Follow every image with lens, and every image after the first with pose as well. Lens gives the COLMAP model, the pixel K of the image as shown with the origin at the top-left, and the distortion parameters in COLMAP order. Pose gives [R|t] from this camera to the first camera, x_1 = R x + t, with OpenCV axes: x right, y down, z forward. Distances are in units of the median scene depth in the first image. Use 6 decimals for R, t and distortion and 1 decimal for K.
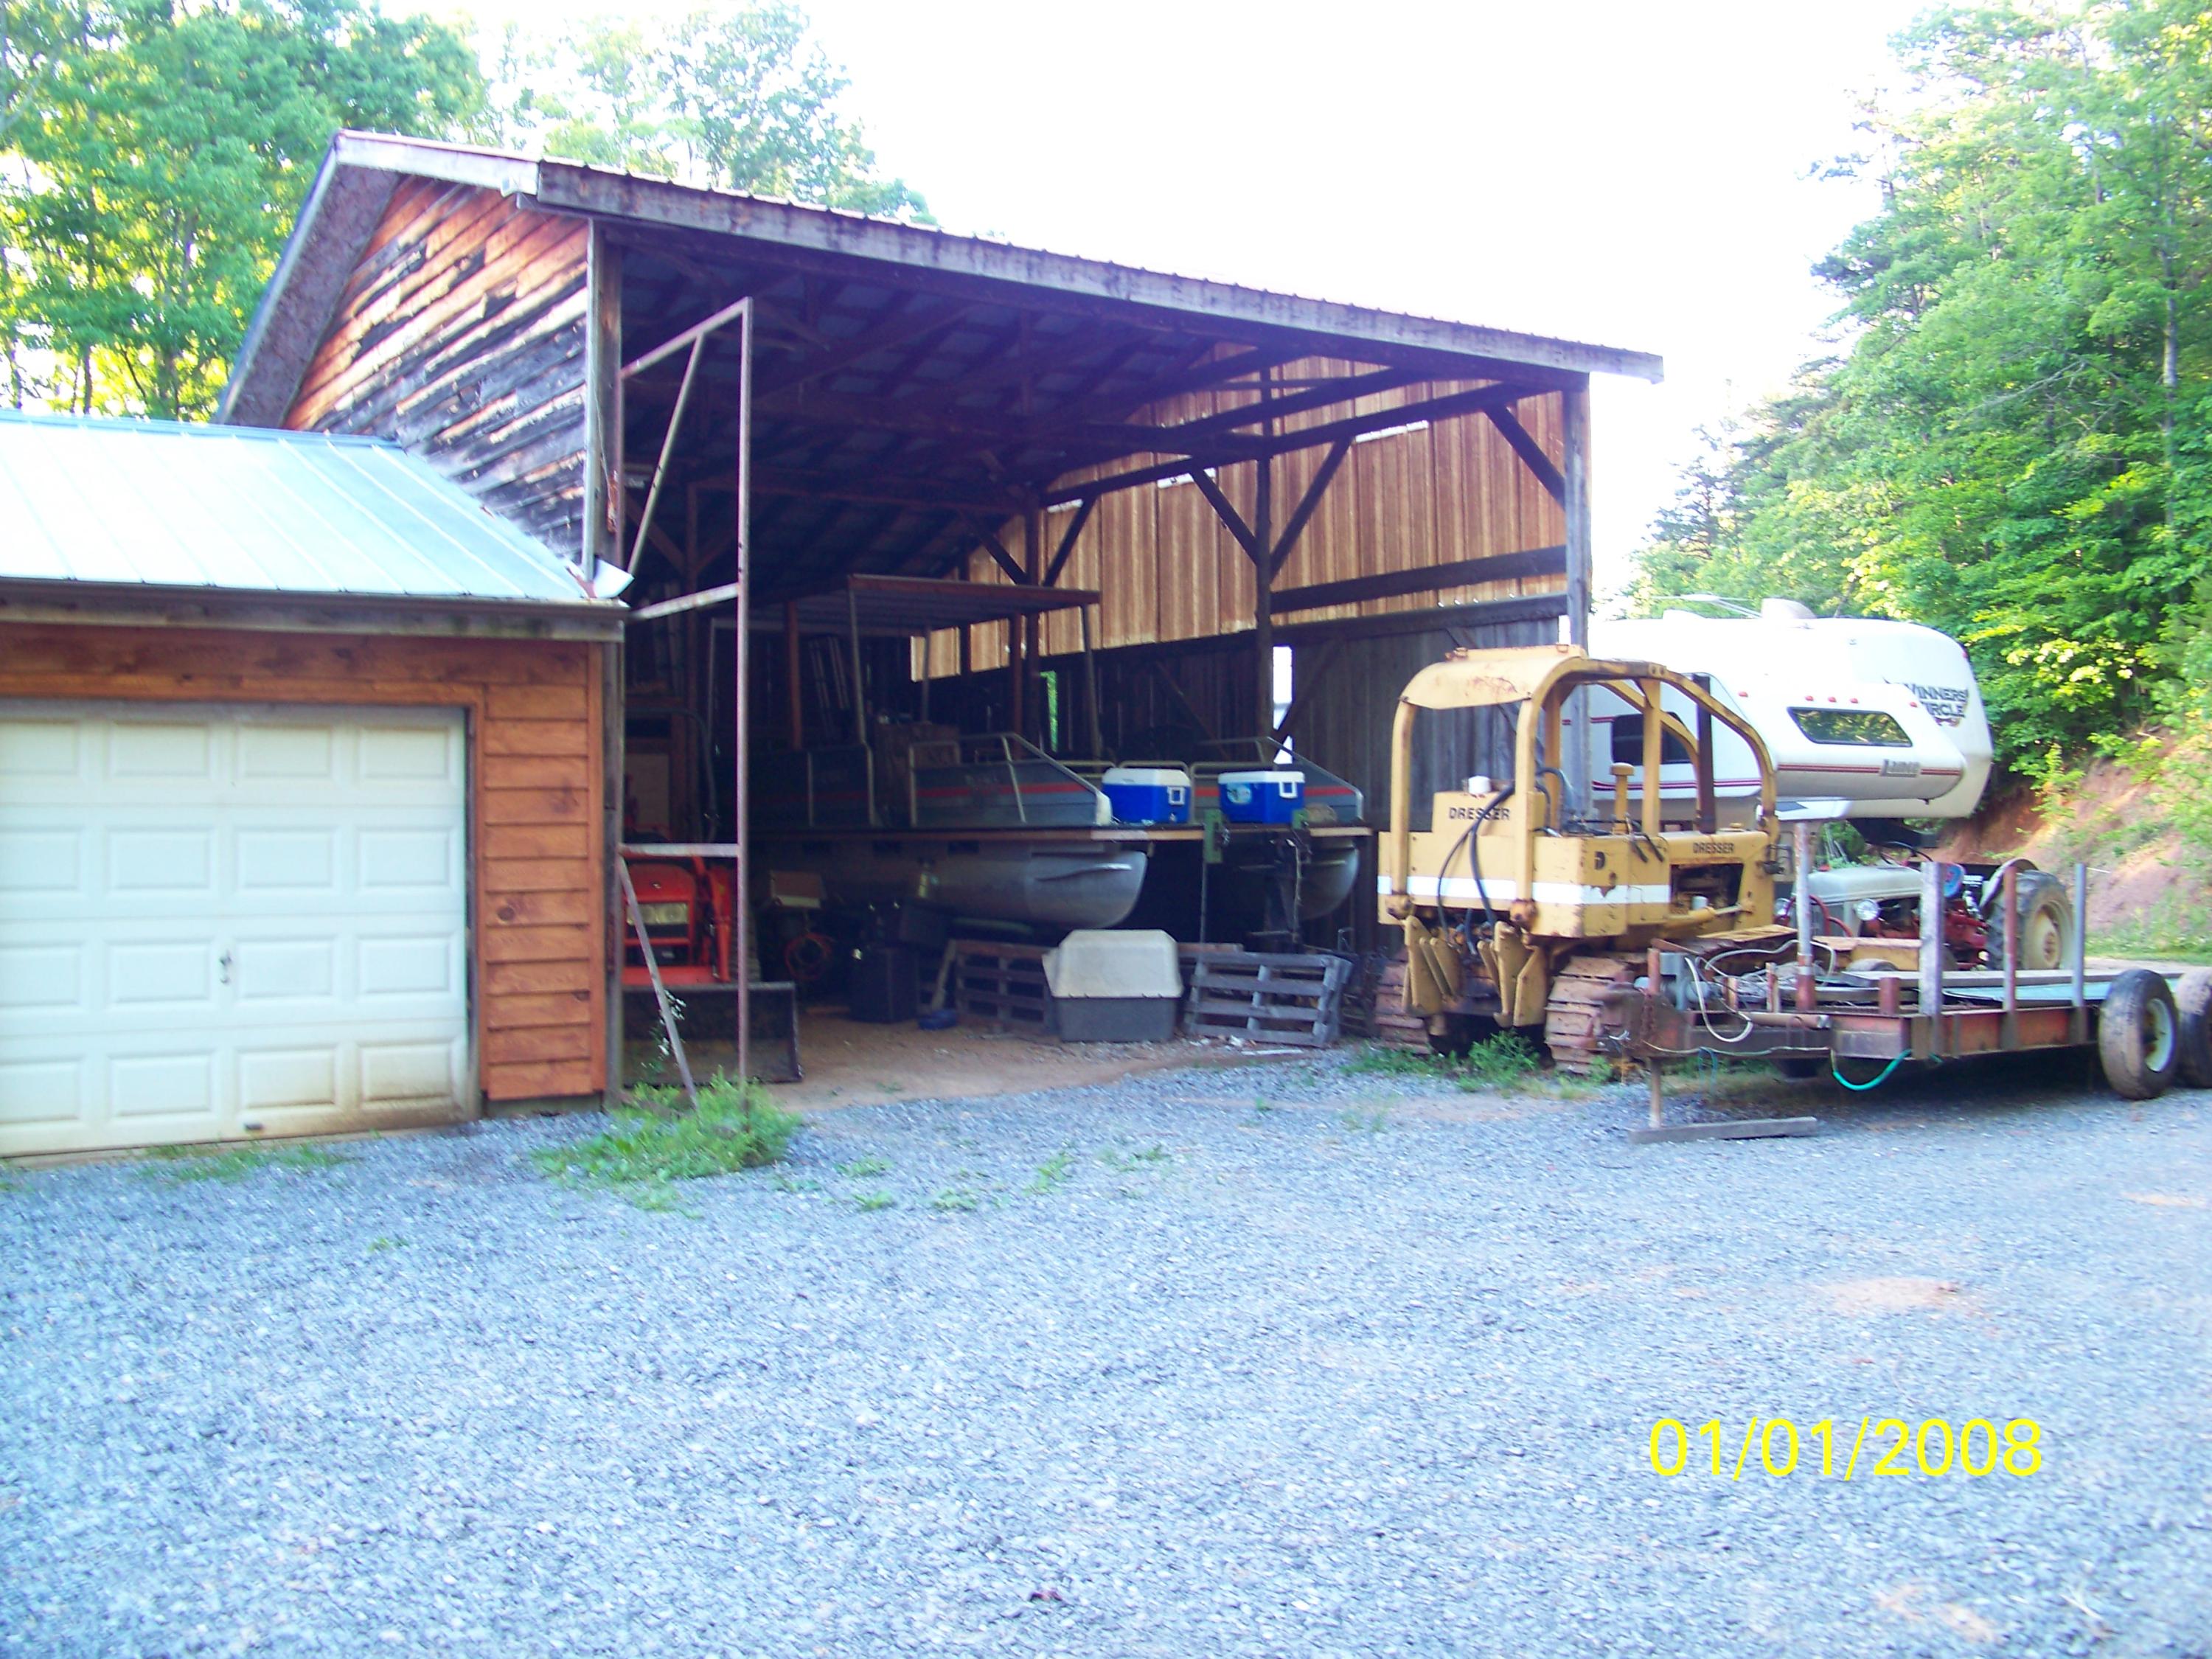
lens RADIAL K [[2180.0, 0, 1146.1], [0, 2180.0, 768.3], [0, 0, 1]] dist [-0.272784, 0.336851]
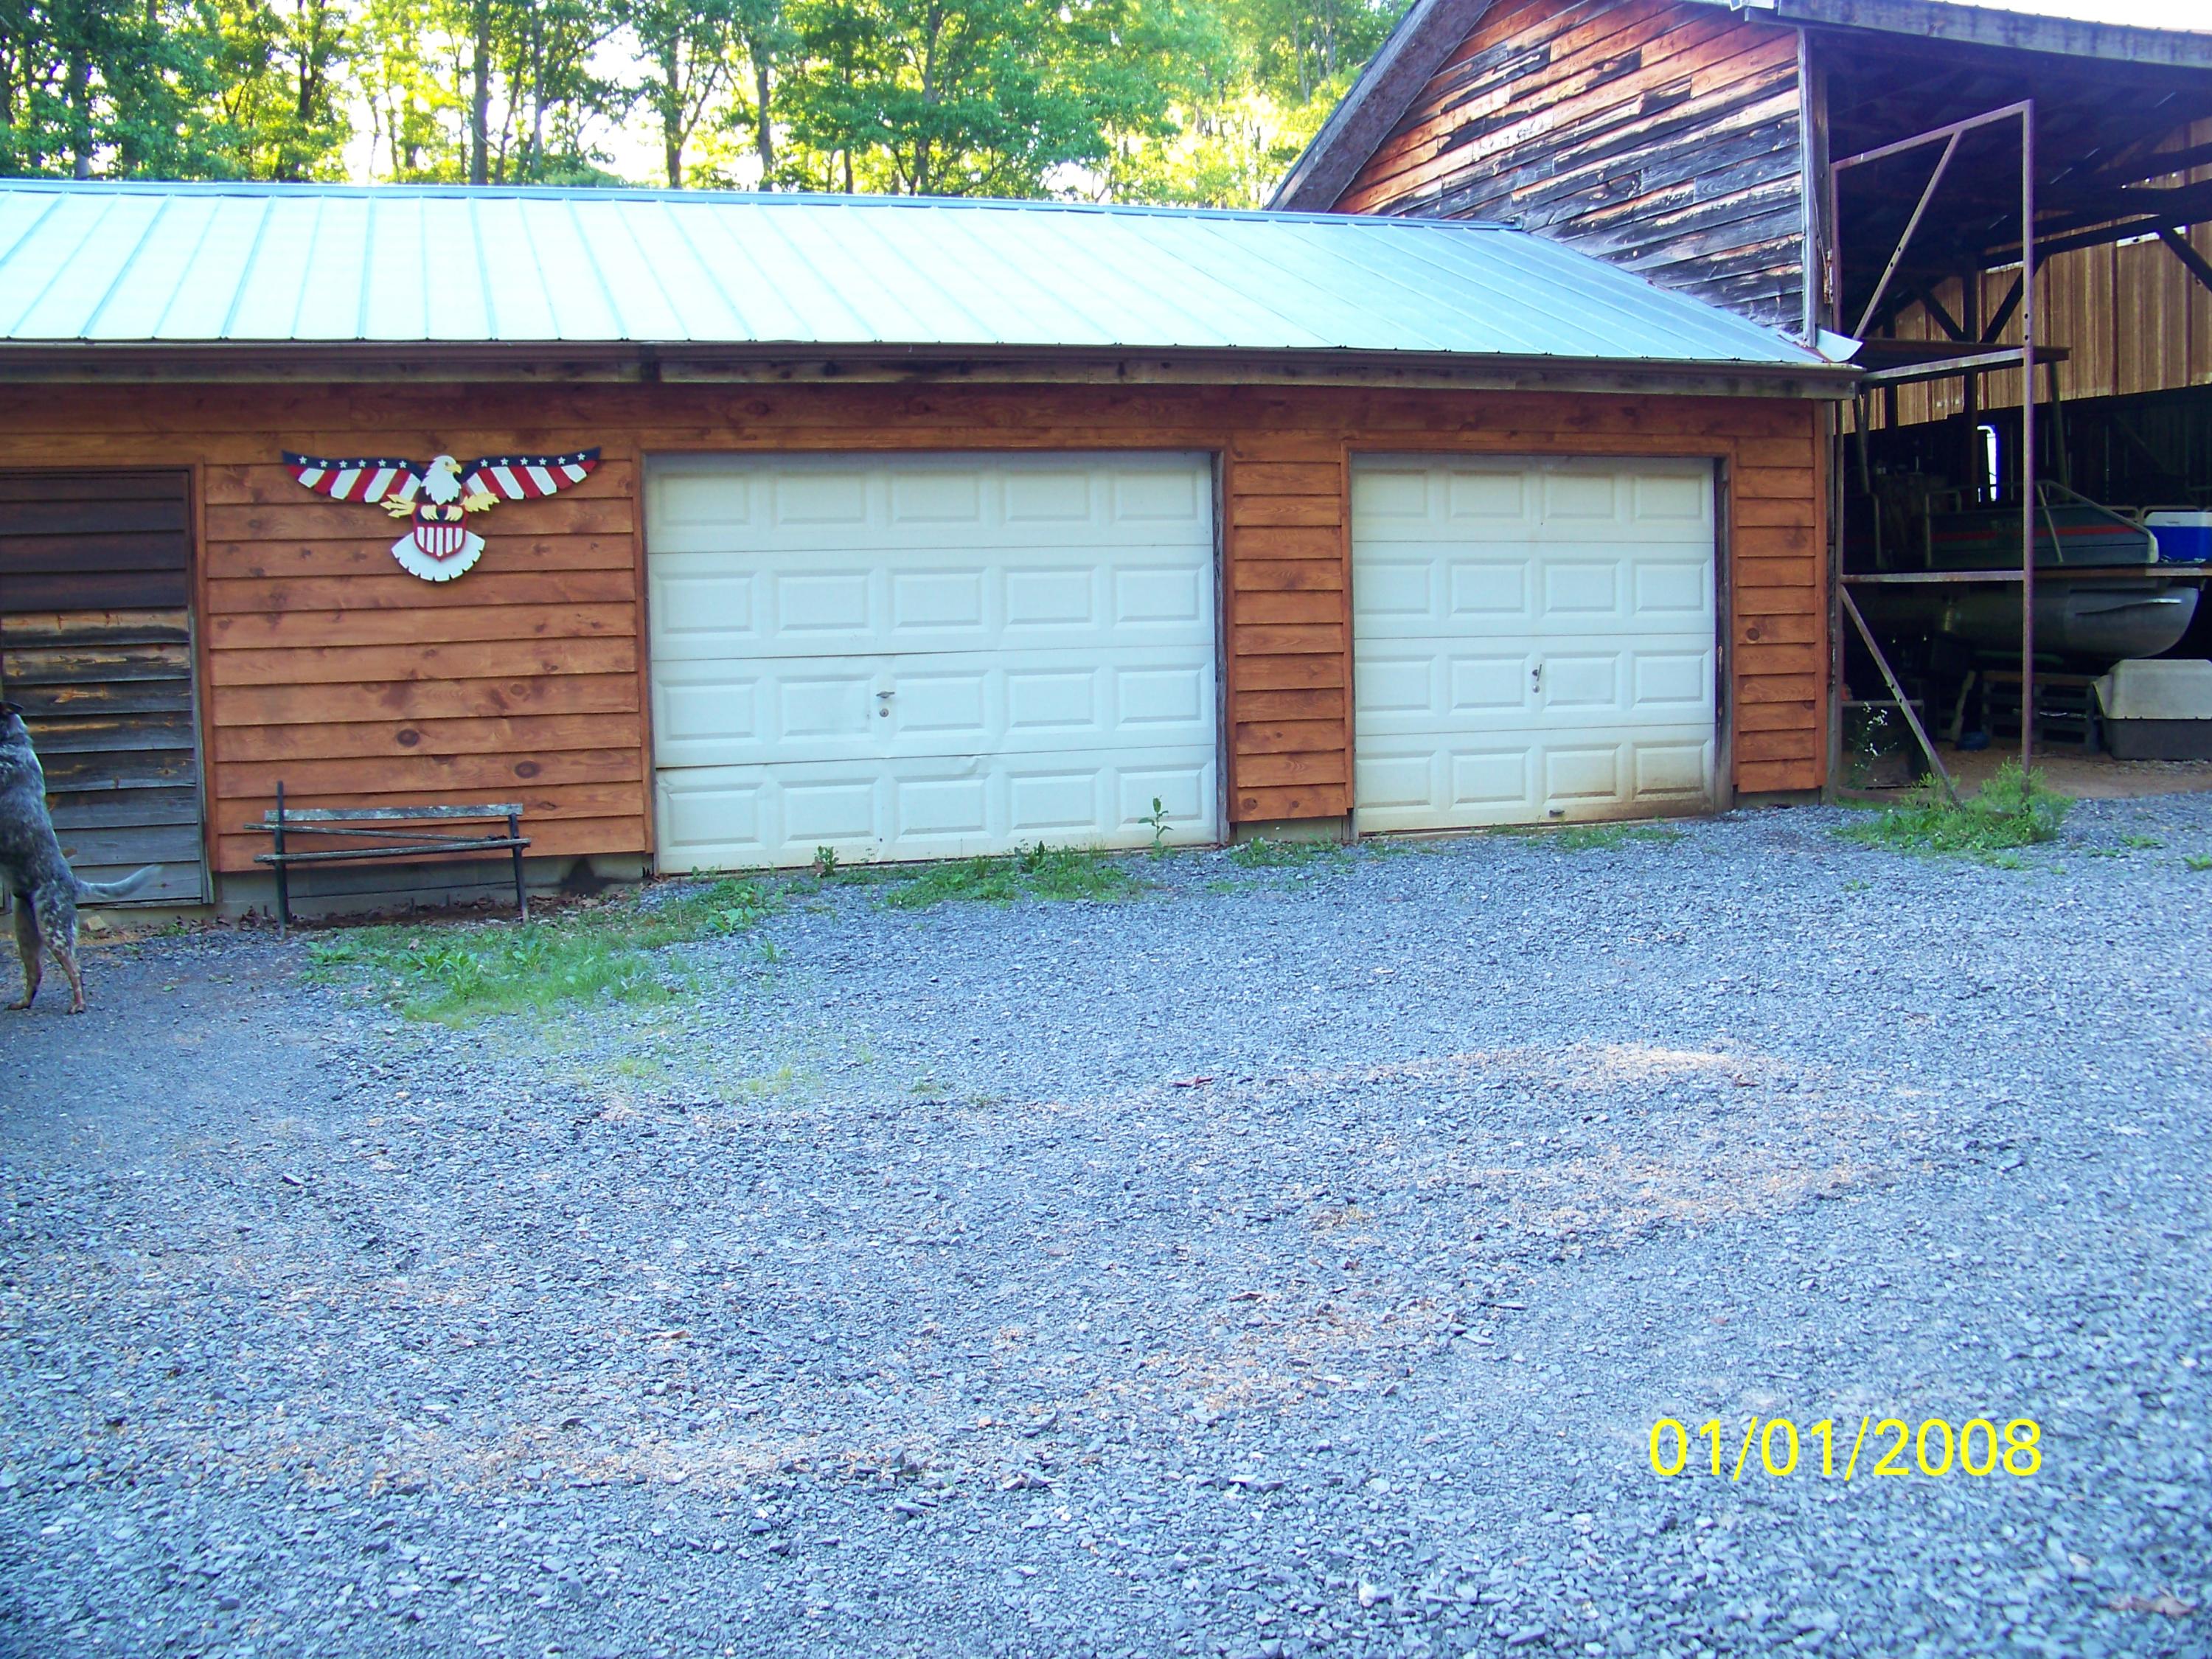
lens RADIAL K [[2180.0, 0, 1146.1], [0, 2180.0, 768.3], [0, 0, 1]] dist [-0.272784, 0.336851]
pose [[0.953896, 0.013699, -0.299824, -0.230933], [0.019262, 0.994104, 0.106702, 0.008799], [0.299518, -0.107558, 0.948009, -0.190708]]
